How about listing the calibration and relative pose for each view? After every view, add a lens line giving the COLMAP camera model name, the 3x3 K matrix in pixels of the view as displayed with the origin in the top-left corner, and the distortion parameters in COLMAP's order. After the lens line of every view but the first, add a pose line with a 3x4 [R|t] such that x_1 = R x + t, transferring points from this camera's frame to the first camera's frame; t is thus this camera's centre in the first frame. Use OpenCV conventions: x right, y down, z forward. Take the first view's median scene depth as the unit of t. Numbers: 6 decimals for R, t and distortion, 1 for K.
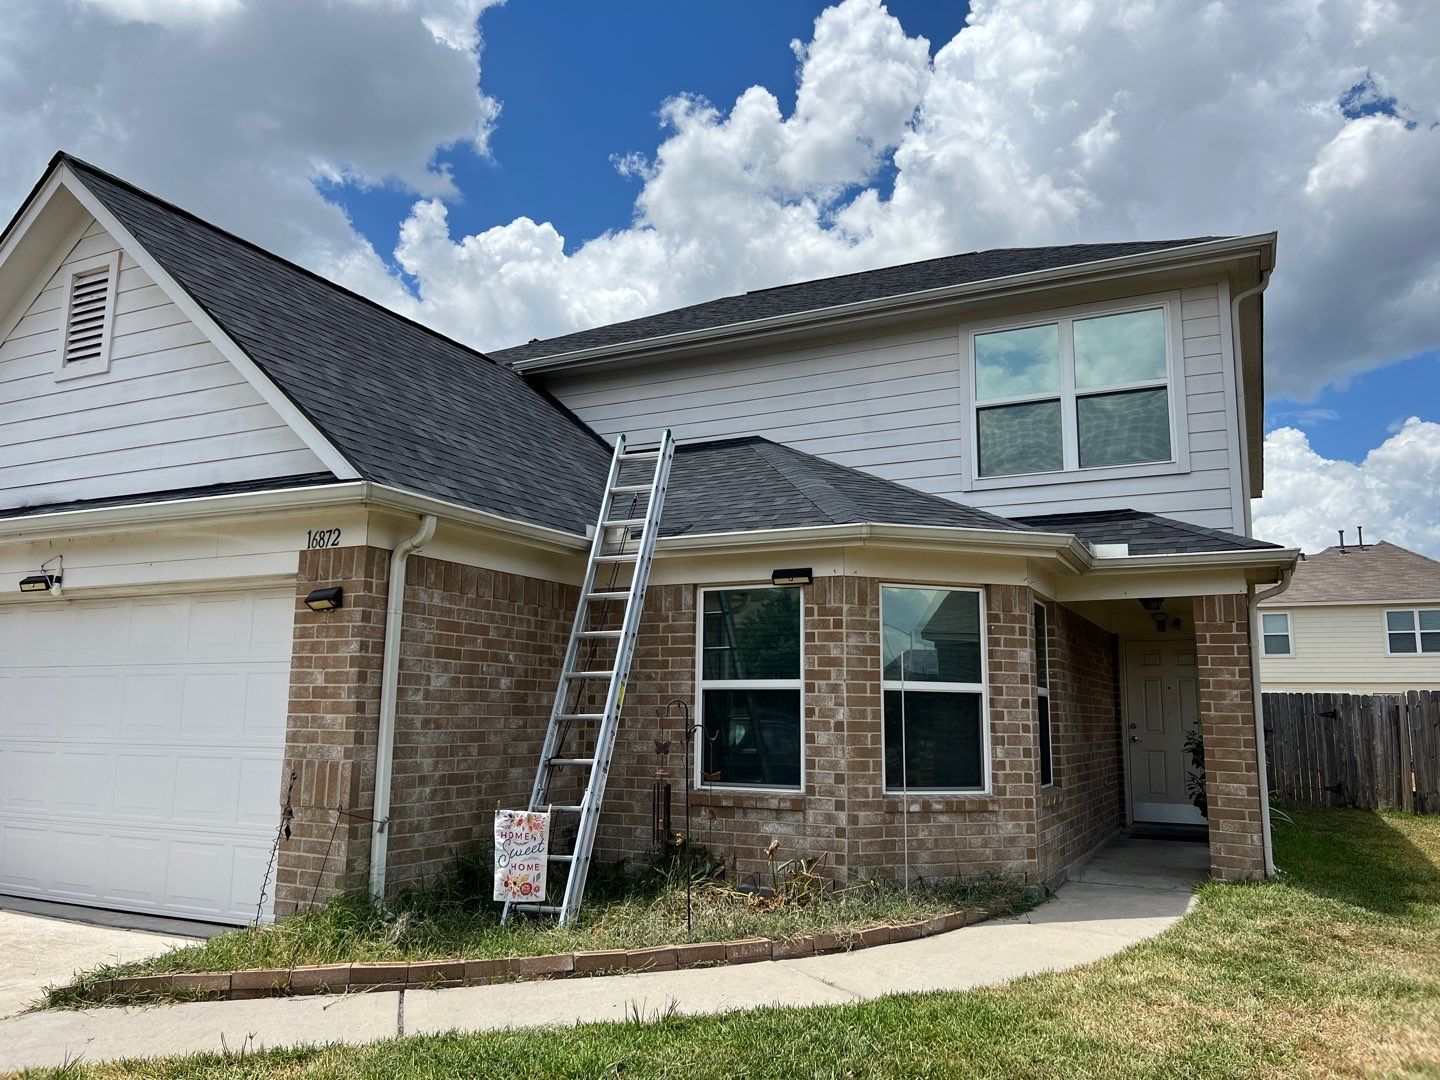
lens RADIAL K [[1082.8, 0, 717.4], [0, 1082.8, 530.7], [0, 0, 1]] dist [0.071334, -0.106460]
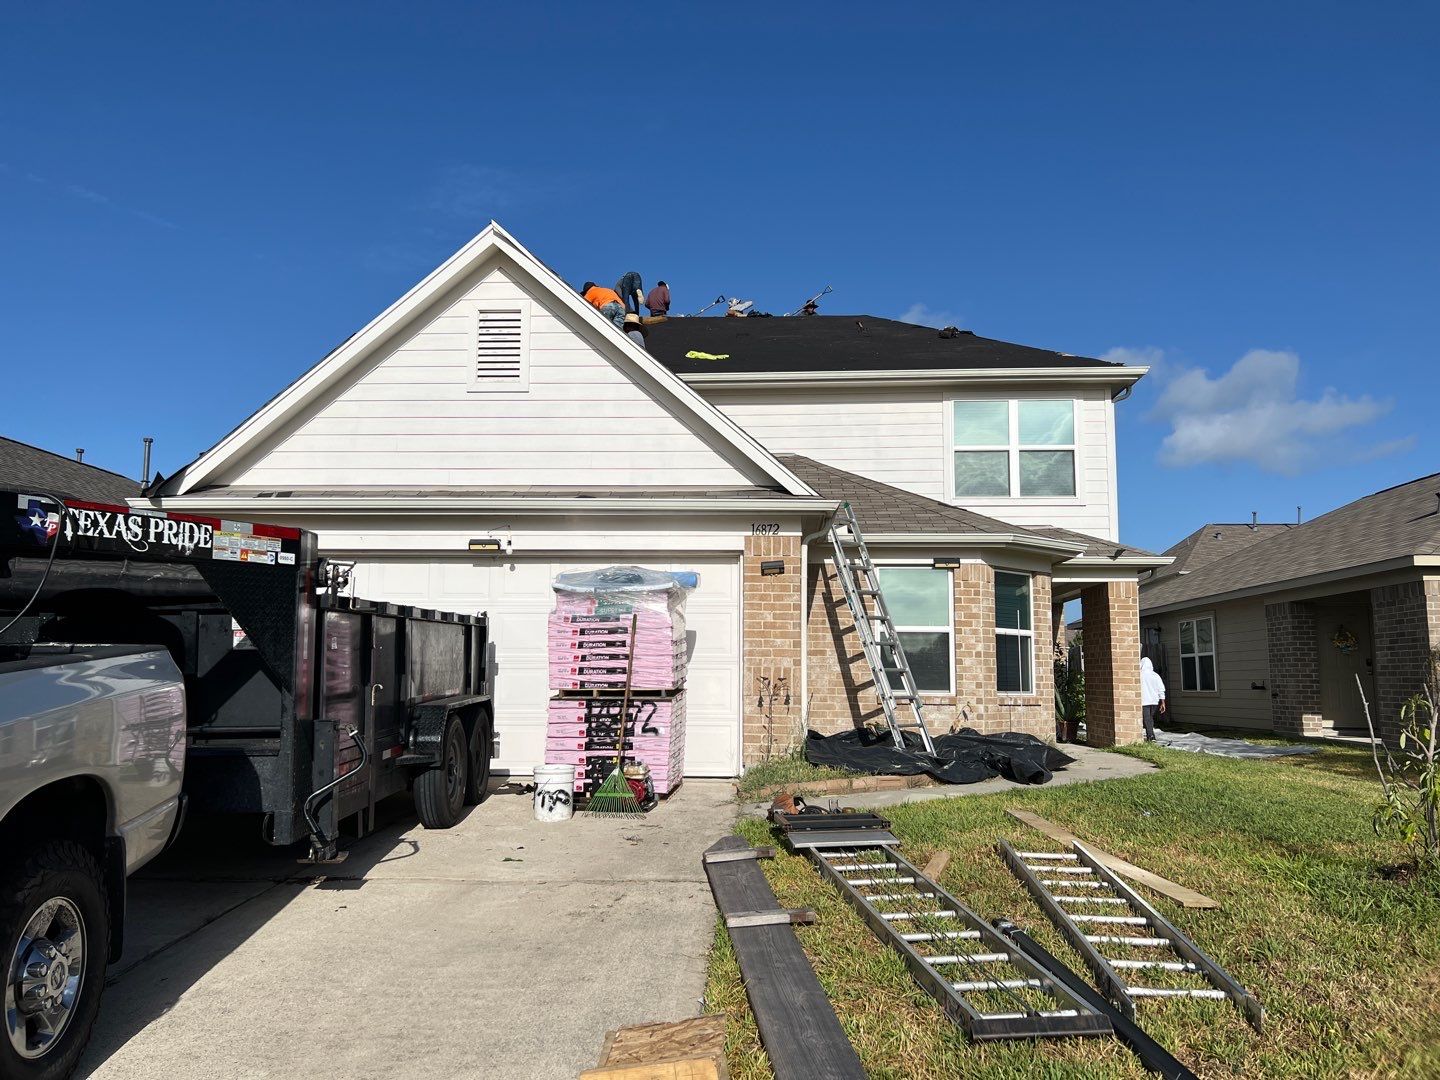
lens RADIAL K [[1082.8, 0, 718.4], [0, 1082.8, 536.7], [0, 0, 1]] dist [0.071334, -0.106460]
pose [[0.918816, 0.050211, 0.391479, -0.888270], [-0.065320, 0.997542, 0.025364, -0.014790], [-0.389243, -0.048877, 0.919838, -0.356282]]
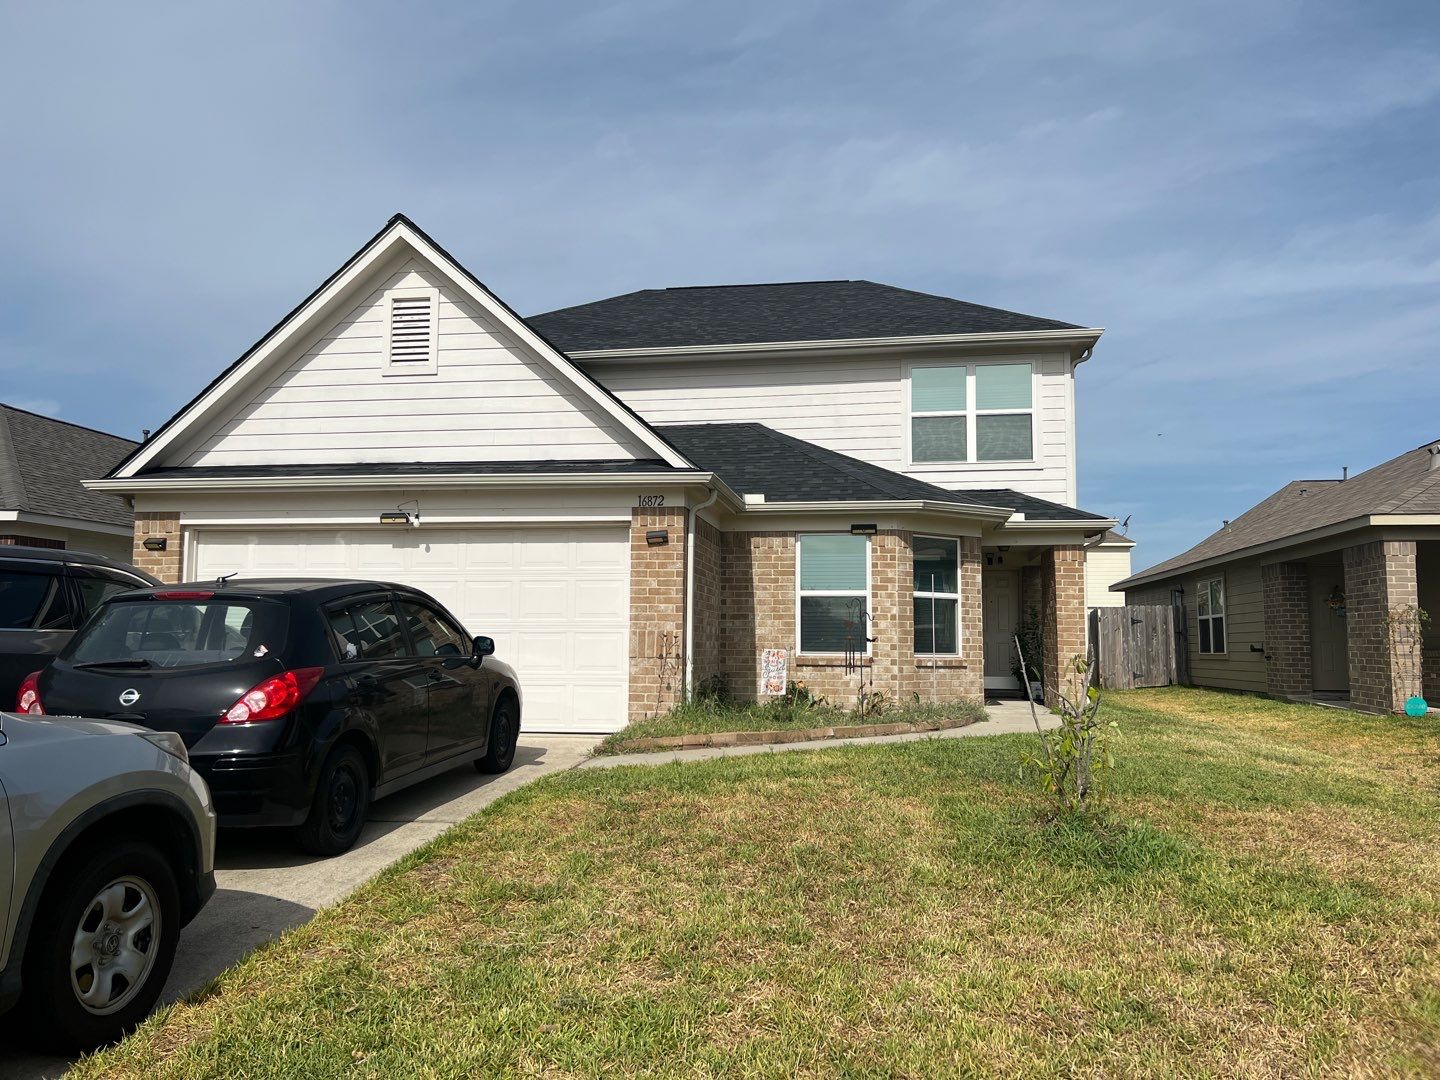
lens RADIAL K [[1082.8, 0, 711.4], [0, 1082.8, 544.6], [0, 0, 1]] dist [0.071334, -0.106460]
pose [[0.956079, 0.024515, 0.292083, -0.645828], [-0.047455, 0.996296, 0.071715, -0.041711], [-0.289243, -0.082426, 0.953700, -0.522209]]
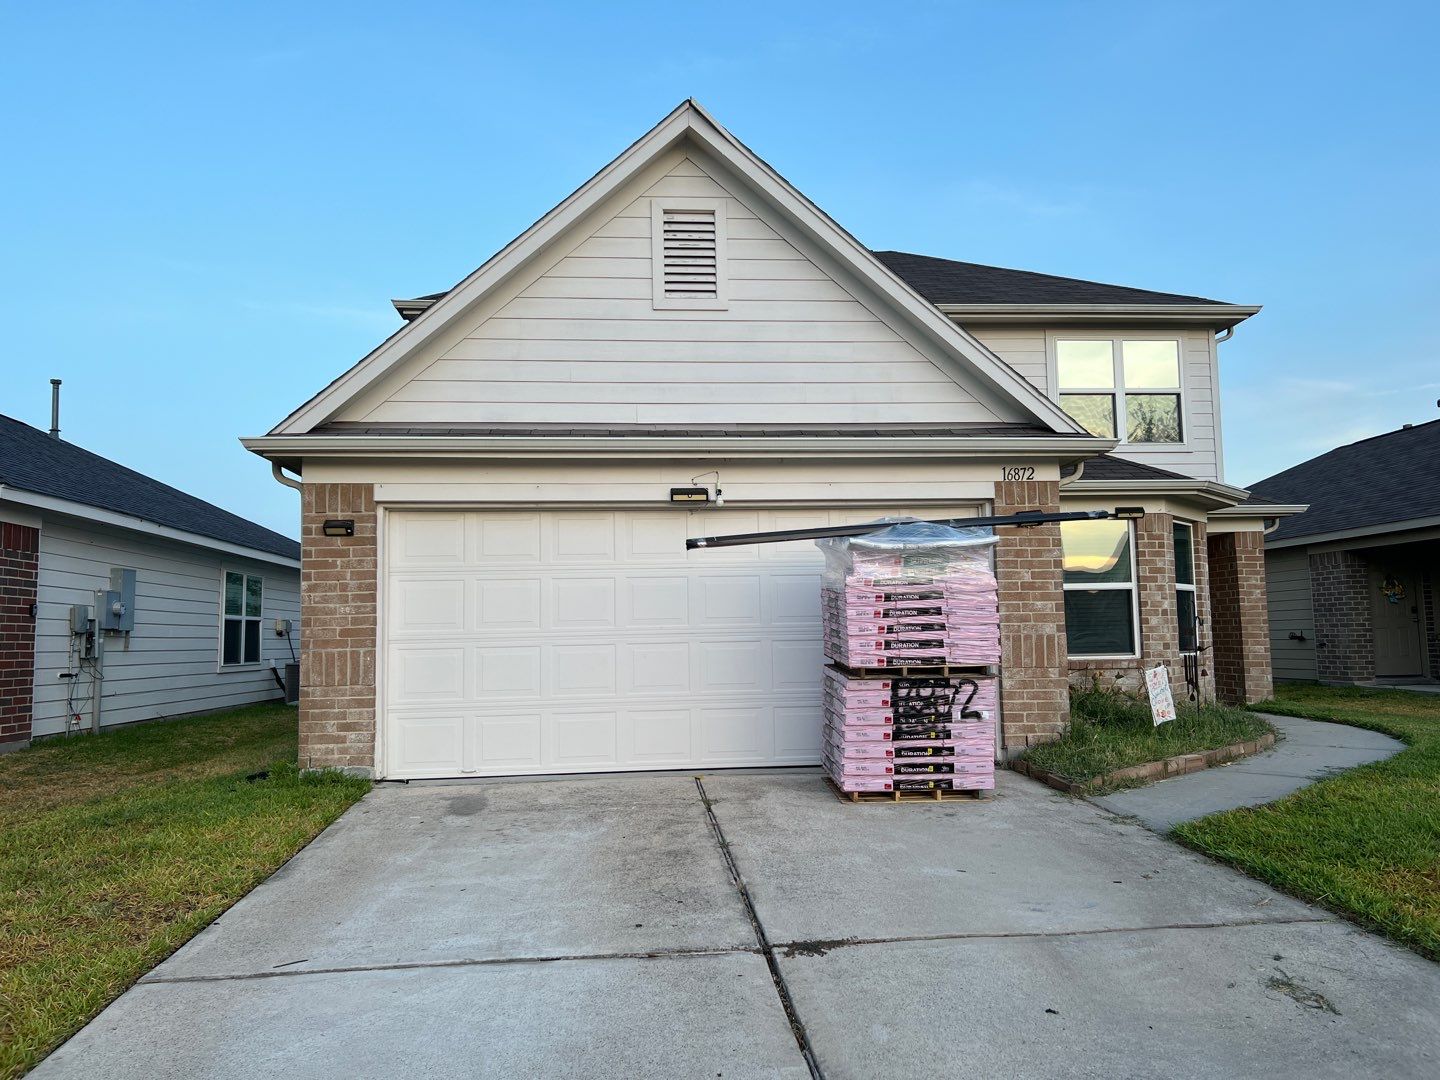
lens RADIAL K [[1082.8, 0, 717.9], [0, 1082.8, 536.1], [0, 0, 1]] dist [0.071334, -0.106460]
pose [[0.853648, 0.024384, 0.520280, -1.183321], [-0.061298, 0.996665, 0.053865, 0.029452], [-0.517231, -0.077873, 0.852295, 0.030330]]
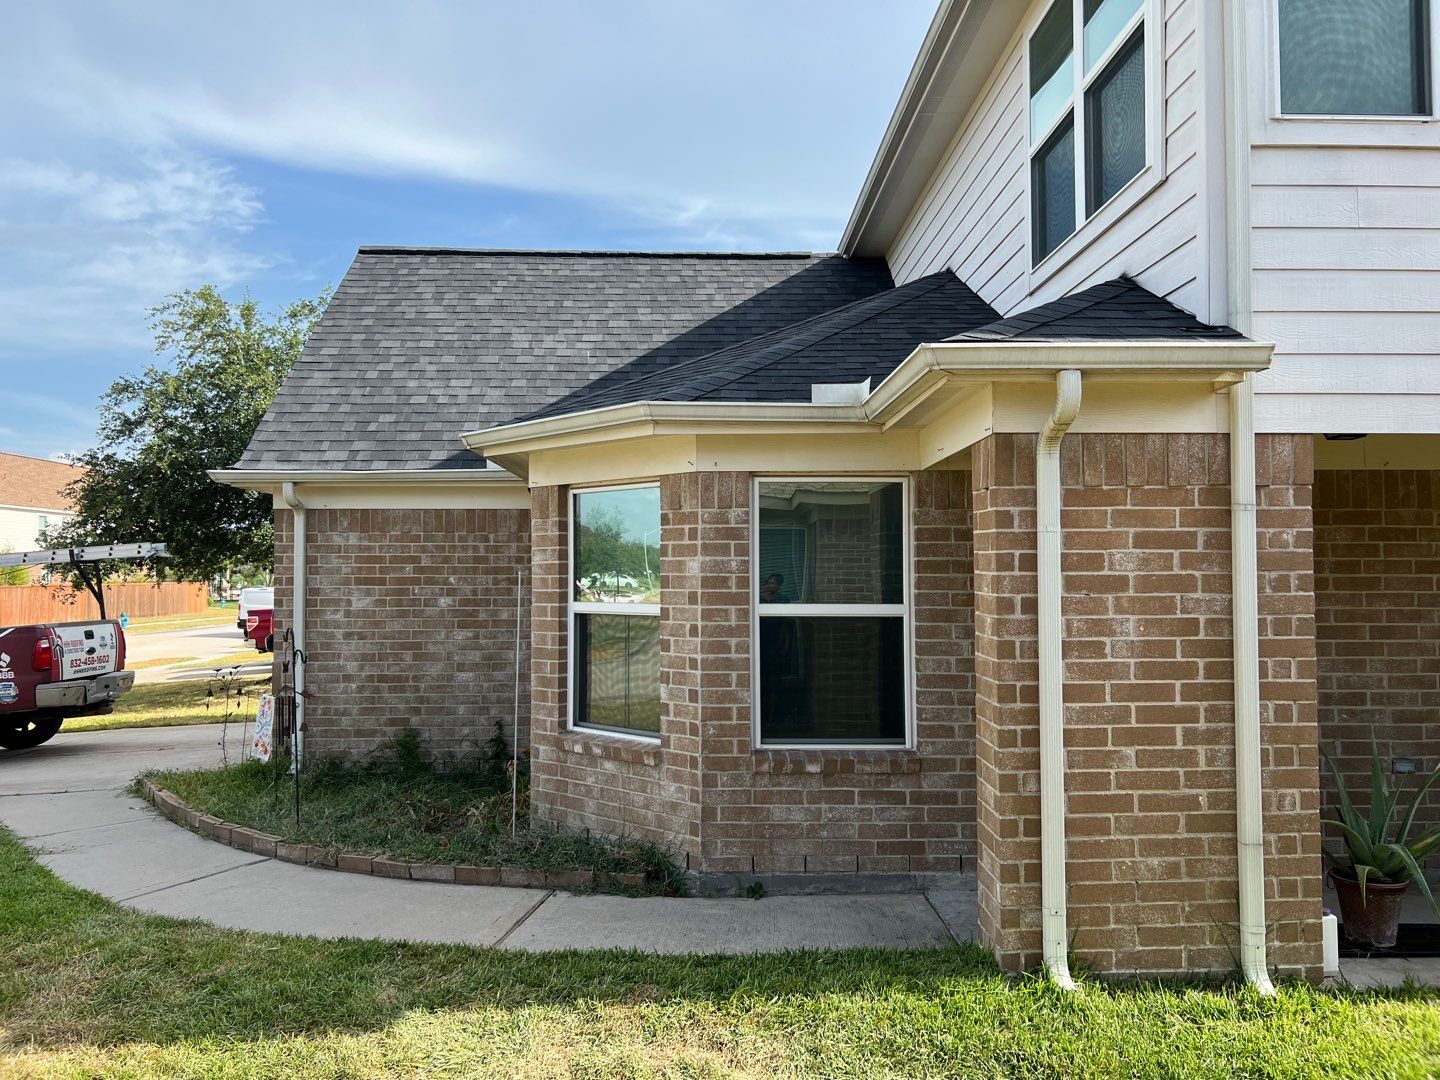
lens RADIAL K [[1082.8, 0, 726.9], [0, 1082.8, 525.7], [0, 0, 1]] dist [0.071334, -0.106460]
pose [[0.467845, -0.052446, -0.882253, 0.980816], [0.155050, 0.987627, 0.023511, 0.076273], [0.870104, -0.147793, 0.470188, 0.706147]]
